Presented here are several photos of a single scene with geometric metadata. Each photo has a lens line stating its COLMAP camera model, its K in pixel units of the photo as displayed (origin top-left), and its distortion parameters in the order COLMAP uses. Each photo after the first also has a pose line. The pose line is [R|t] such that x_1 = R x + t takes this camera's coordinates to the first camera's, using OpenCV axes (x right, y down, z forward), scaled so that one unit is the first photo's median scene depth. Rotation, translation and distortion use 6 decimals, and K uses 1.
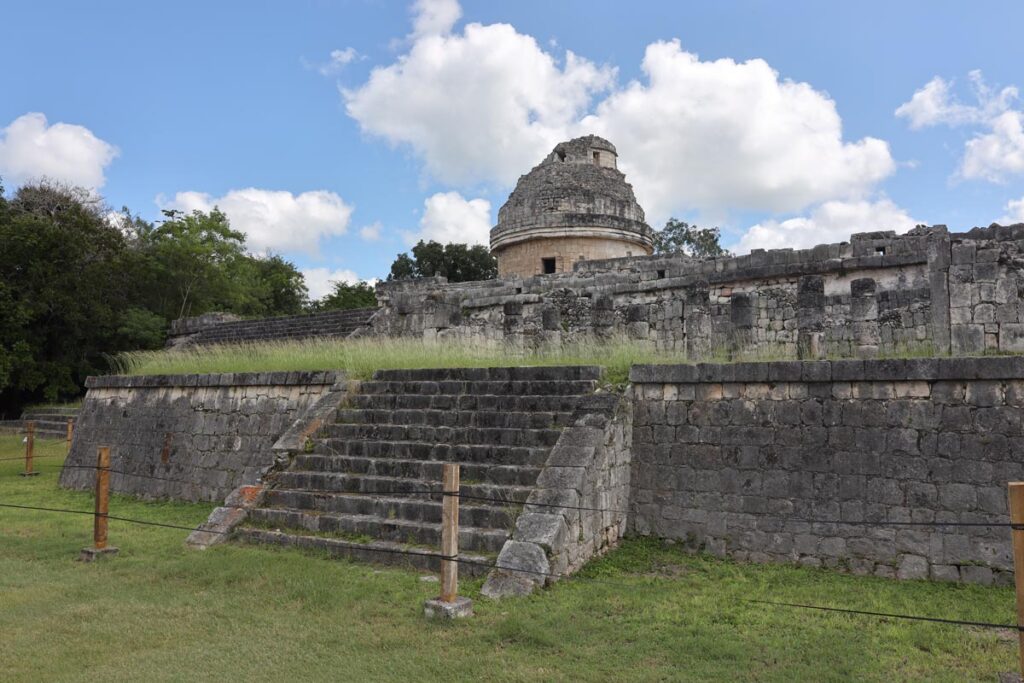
lens RADIAL K [[740.1, 0, 512.0], [0, 740.1, 341.5], [0, 0, 1]] dist [-0.008573, -0.001503]
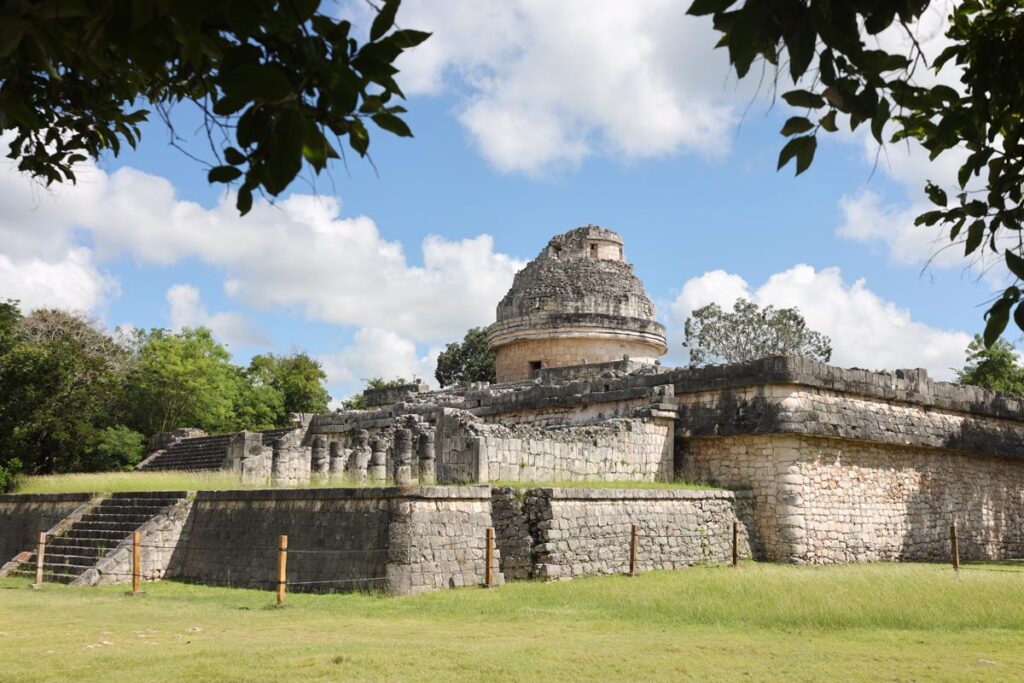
lens RADIAL K [[1023.1, 0, 512.0], [0, 1023.1, 341.5], [0, 0, 1]] dist [-0.007854, 0.005347]
pose [[0.980755, -0.029366, -0.193021, 0.269481], [0.011634, 0.995657, -0.092365, -0.018163], [0.194895, 0.088342, 0.976838, -0.270912]]
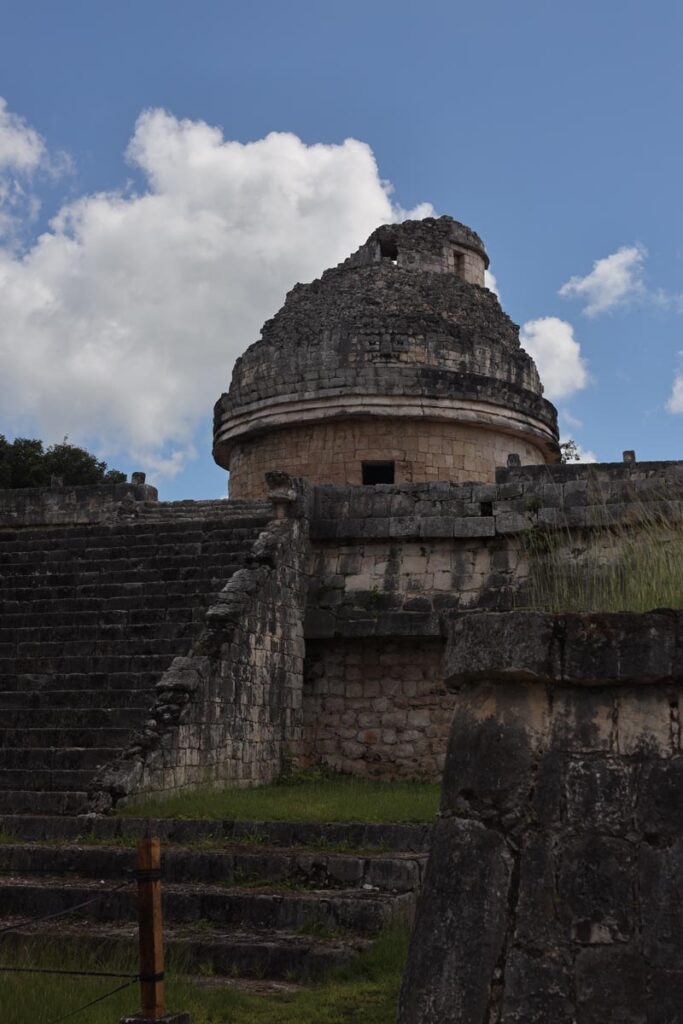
lens RADIAL K [[1349.7, 0, 341.5], [0, 1349.7, 512.0], [0, 0, 1]] dist [0.019034, 0.013209]
pose [[0.957824, 0.066013, 0.279671, -0.199695], [-0.033403, 0.992235, -0.119805, 0.017126], [-0.285409, 0.105411, 0.952591, 0.221287]]
